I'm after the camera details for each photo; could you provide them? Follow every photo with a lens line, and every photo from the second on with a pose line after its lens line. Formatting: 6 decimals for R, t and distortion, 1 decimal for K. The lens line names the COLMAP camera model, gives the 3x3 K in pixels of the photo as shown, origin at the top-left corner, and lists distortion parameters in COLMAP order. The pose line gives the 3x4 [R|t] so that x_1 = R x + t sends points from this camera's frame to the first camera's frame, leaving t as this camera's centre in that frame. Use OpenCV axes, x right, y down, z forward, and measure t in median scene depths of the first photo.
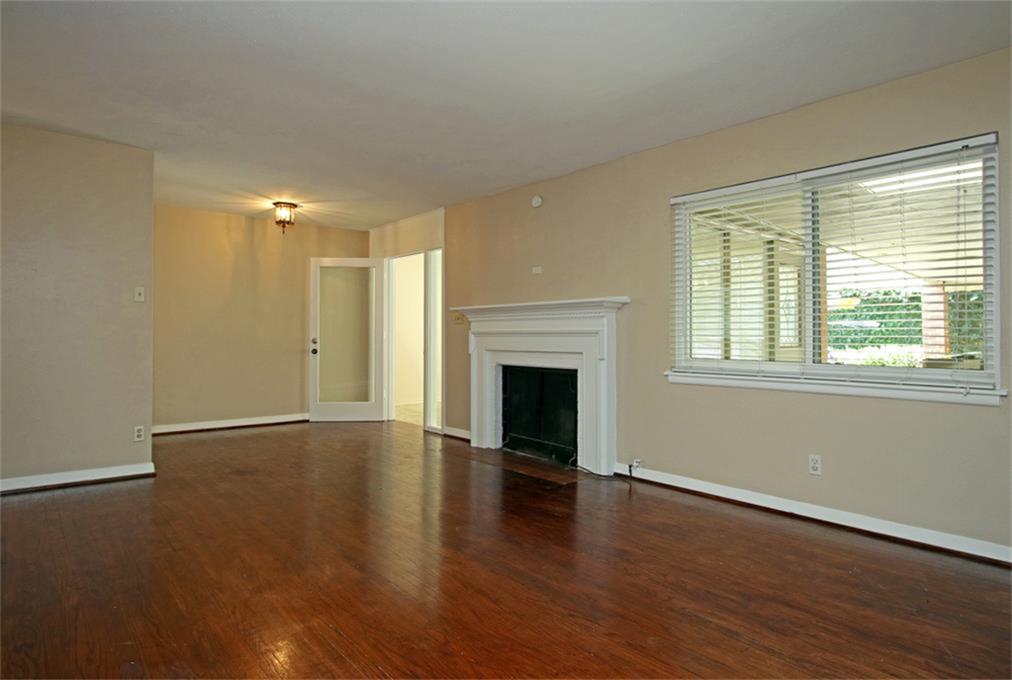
lens RADIAL K [[563.1, 0, 506.7], [0, 563.1, 340.4], [0, 0, 1]] dist [-0.015440, 0.000268]
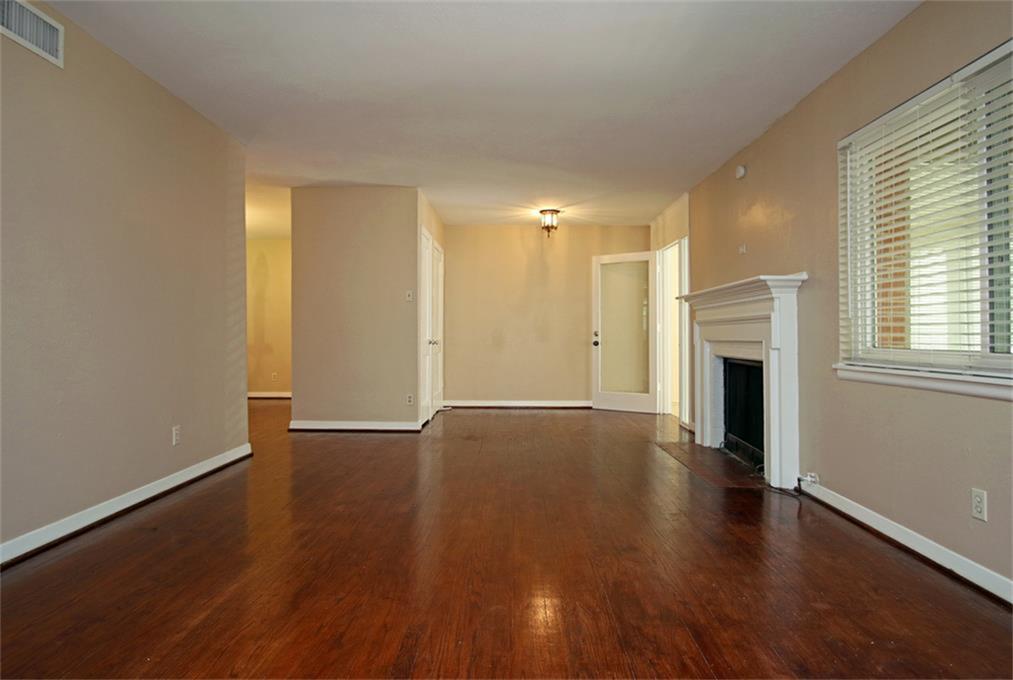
lens RADIAL K [[567.4, 0, 502.2], [0, 567.4, 338.9], [0, 0, 1]] dist [-0.005469, 0.000769]
pose [[0.777390, 0.003897, -0.629007, 0.251130], [-0.003573, 0.999992, 0.001780, 0.012150], [0.629009, 0.000863, 0.777398, 0.055819]]
